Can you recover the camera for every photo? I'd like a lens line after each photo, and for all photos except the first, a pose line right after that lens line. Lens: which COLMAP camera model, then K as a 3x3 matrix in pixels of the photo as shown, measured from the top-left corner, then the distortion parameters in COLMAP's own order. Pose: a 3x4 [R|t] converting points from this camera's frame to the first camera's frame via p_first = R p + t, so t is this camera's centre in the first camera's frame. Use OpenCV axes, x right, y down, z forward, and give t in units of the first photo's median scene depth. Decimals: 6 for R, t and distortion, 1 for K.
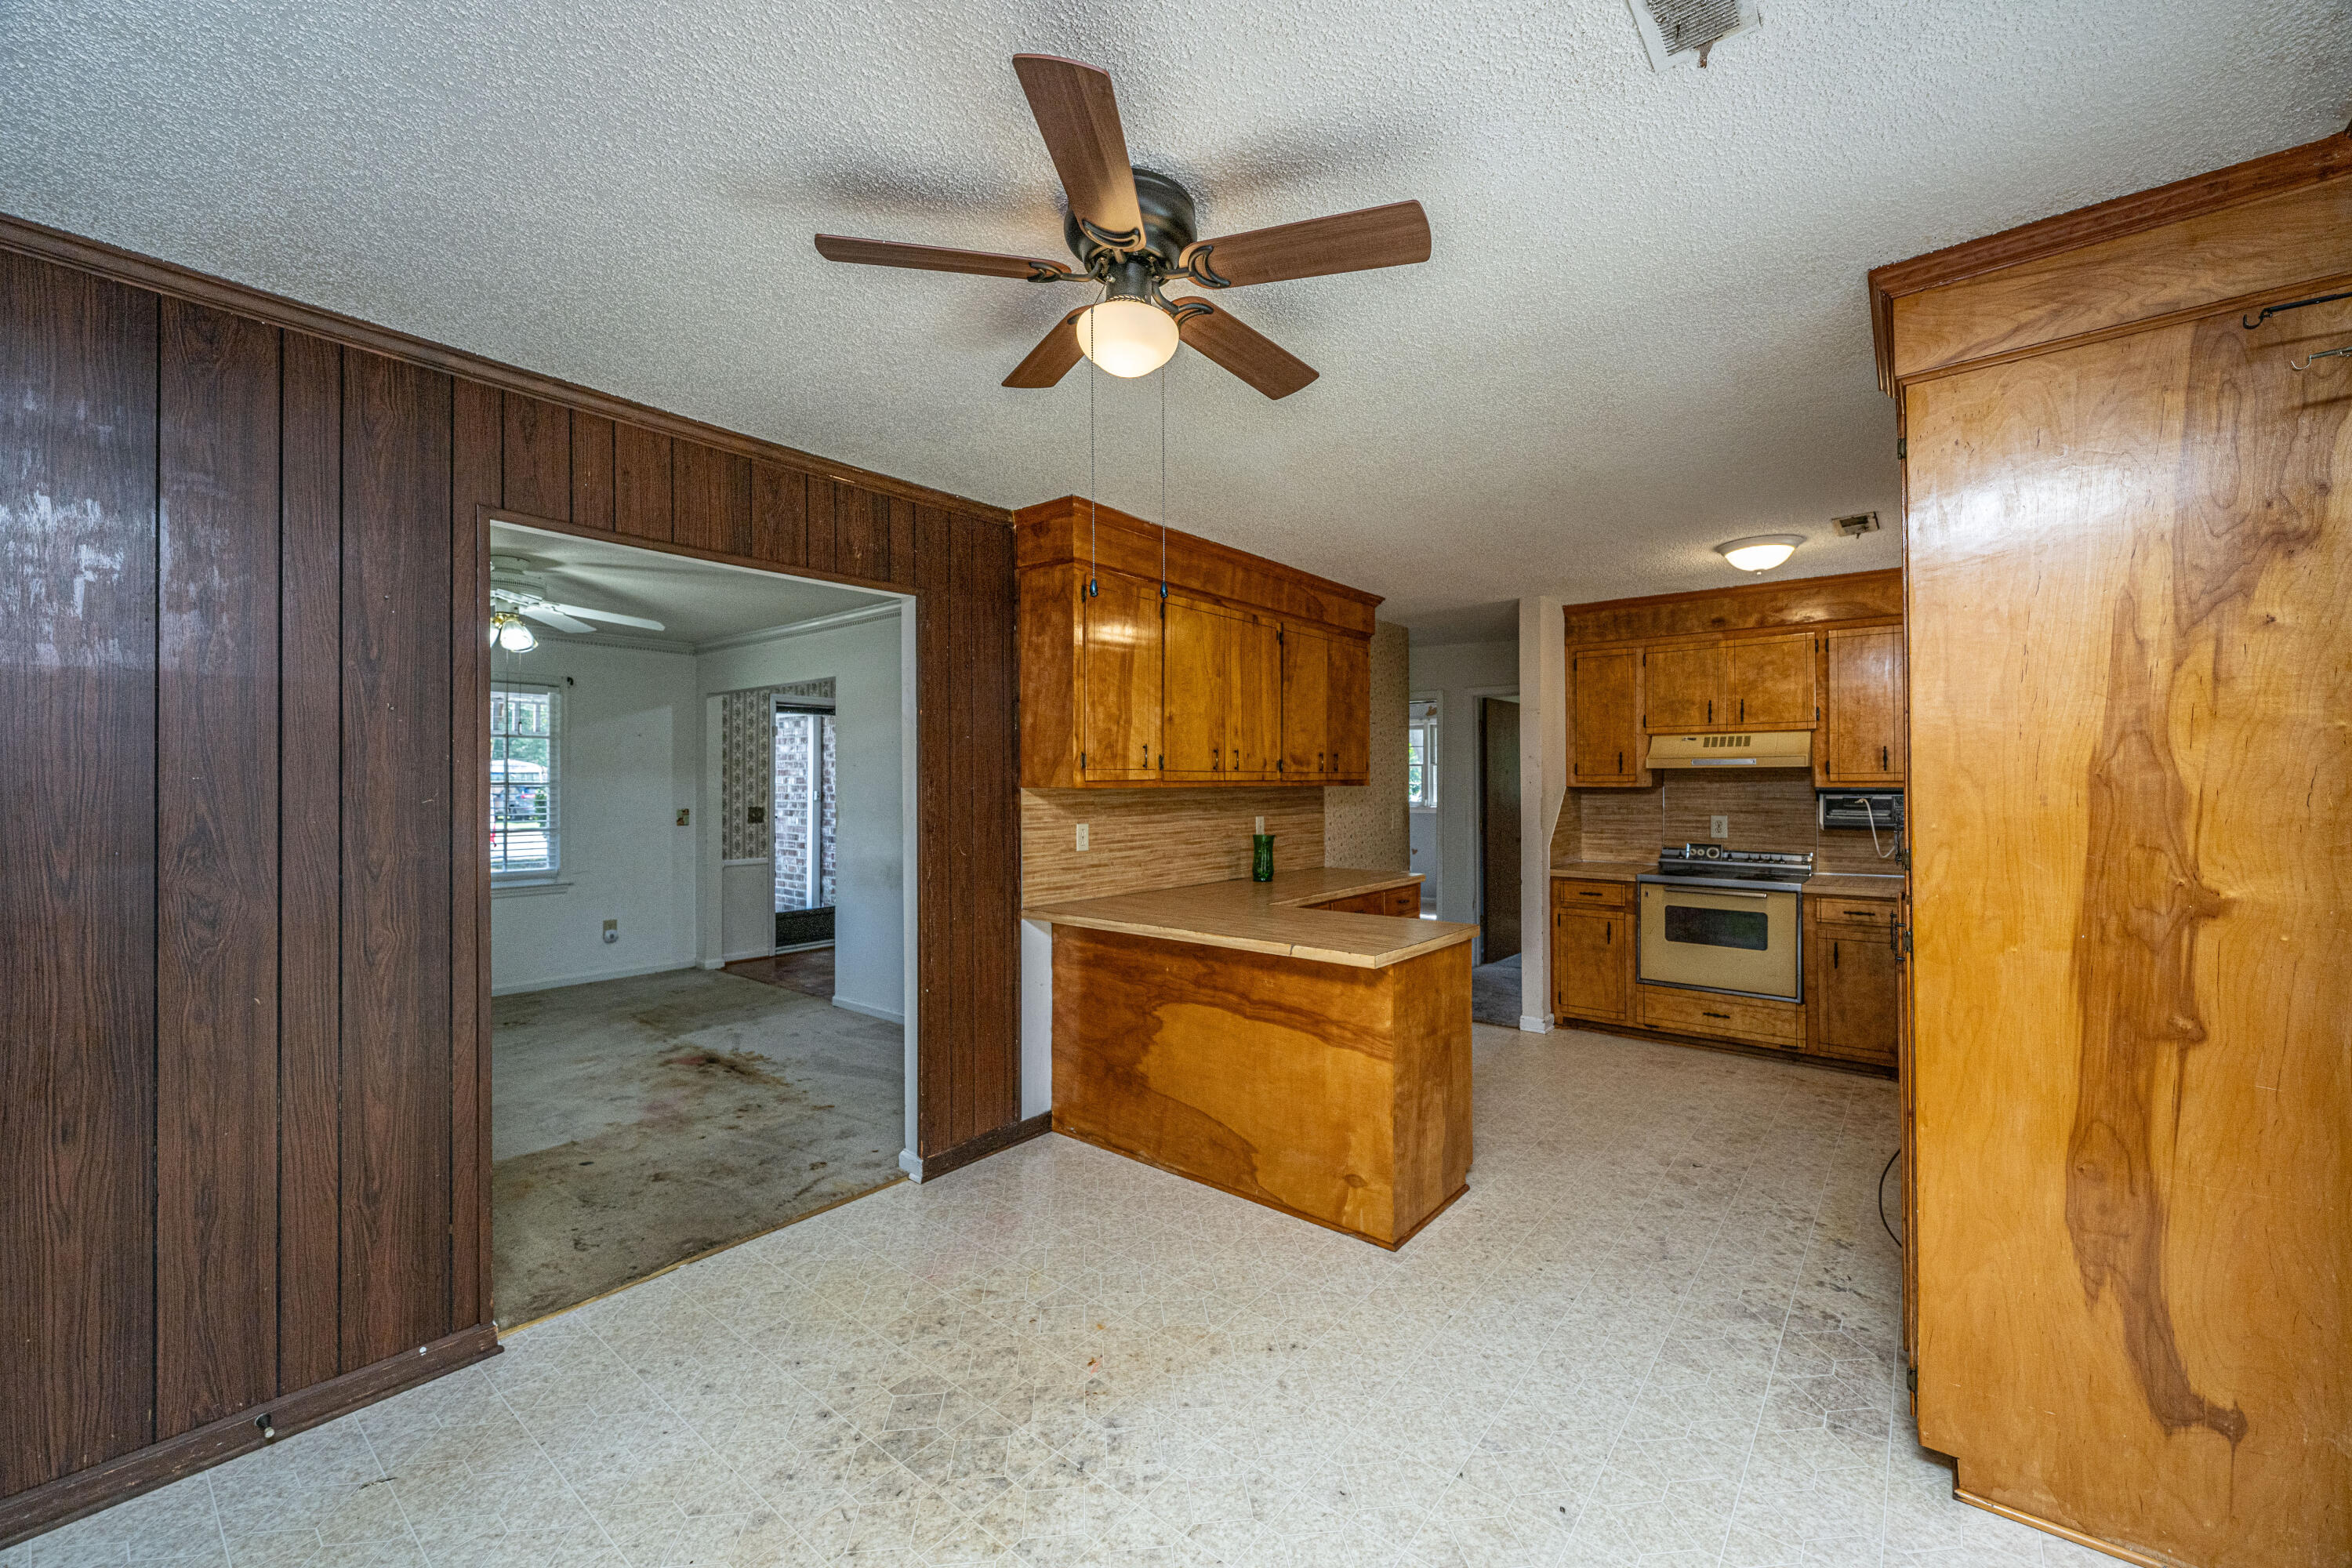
lens RADIAL K [[1013.5, 0, 1280.2], [0, 1013.5, 774.0], [0, 0, 1]] dist [-0.000395, -0.000039]
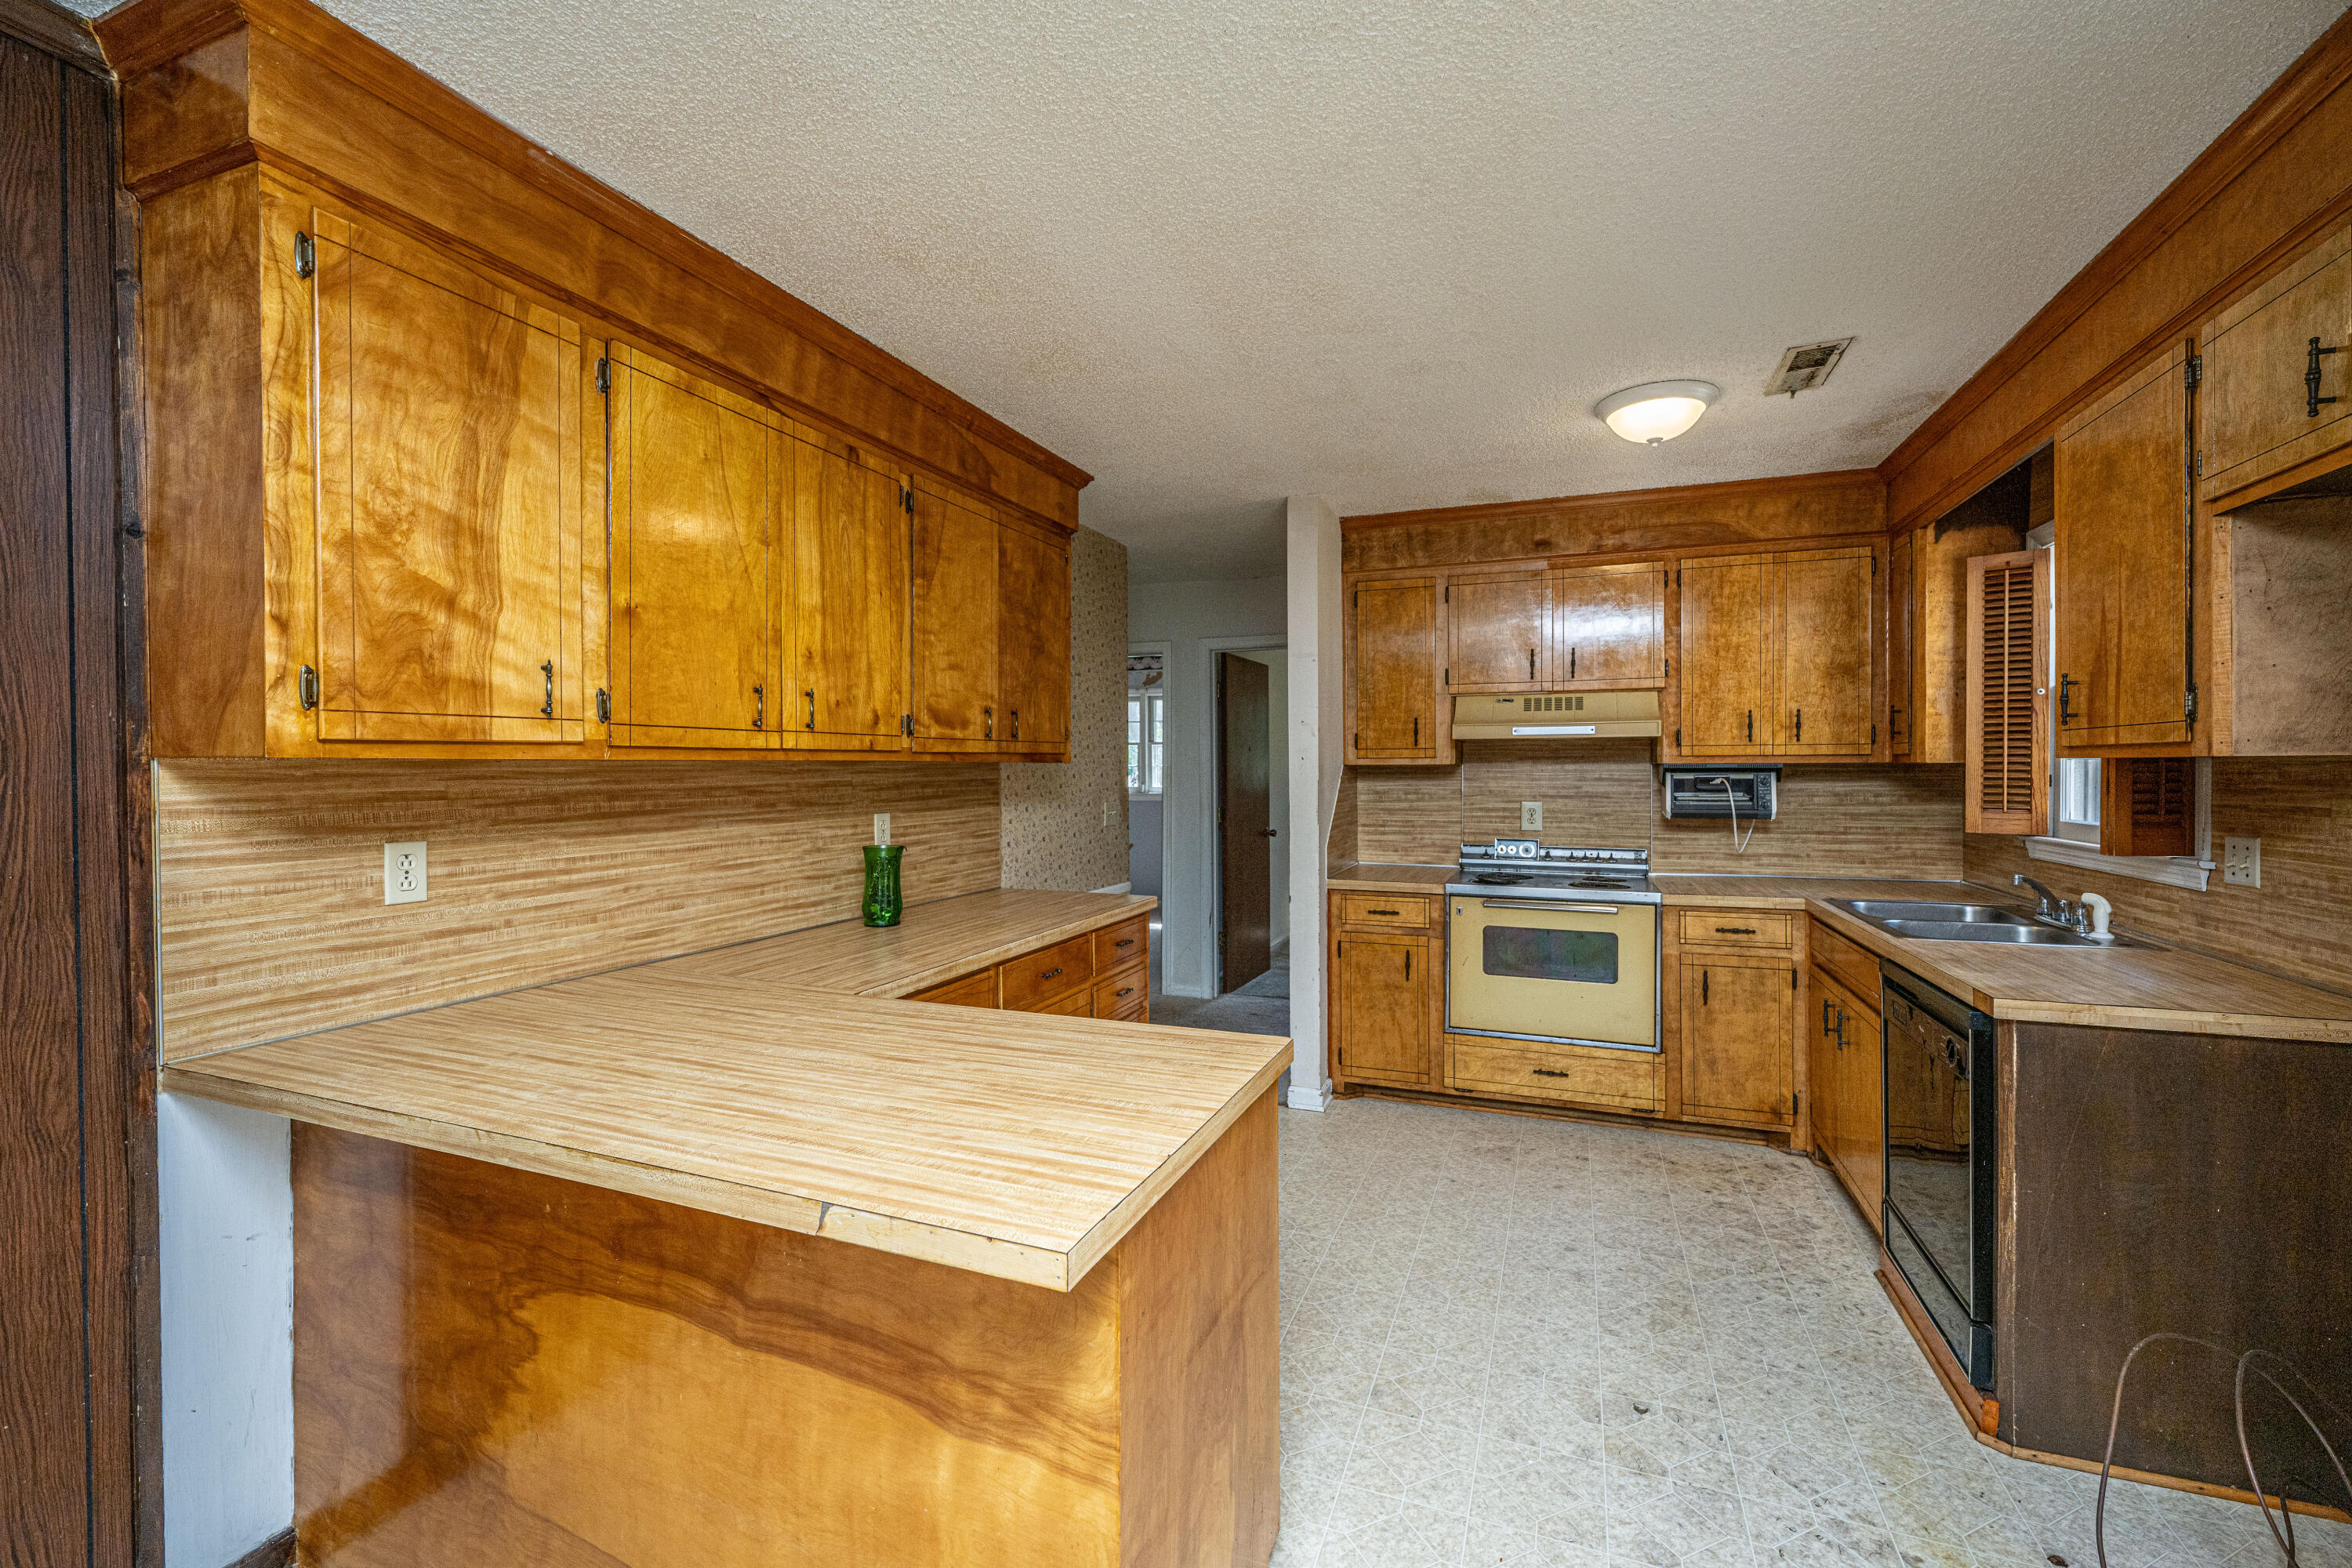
lens RADIAL K [[904.7, 0, 1270.5], [0, 904.7, 773.8], [0, 0, 1]] dist [0.000628, 0.000145]
pose [[0.956618, -0.003699, 0.291320, 0.046138], [0.000016, 0.999920, 0.012643, 0.012545], [-0.291344, -0.012090, 0.956542, 0.449818]]
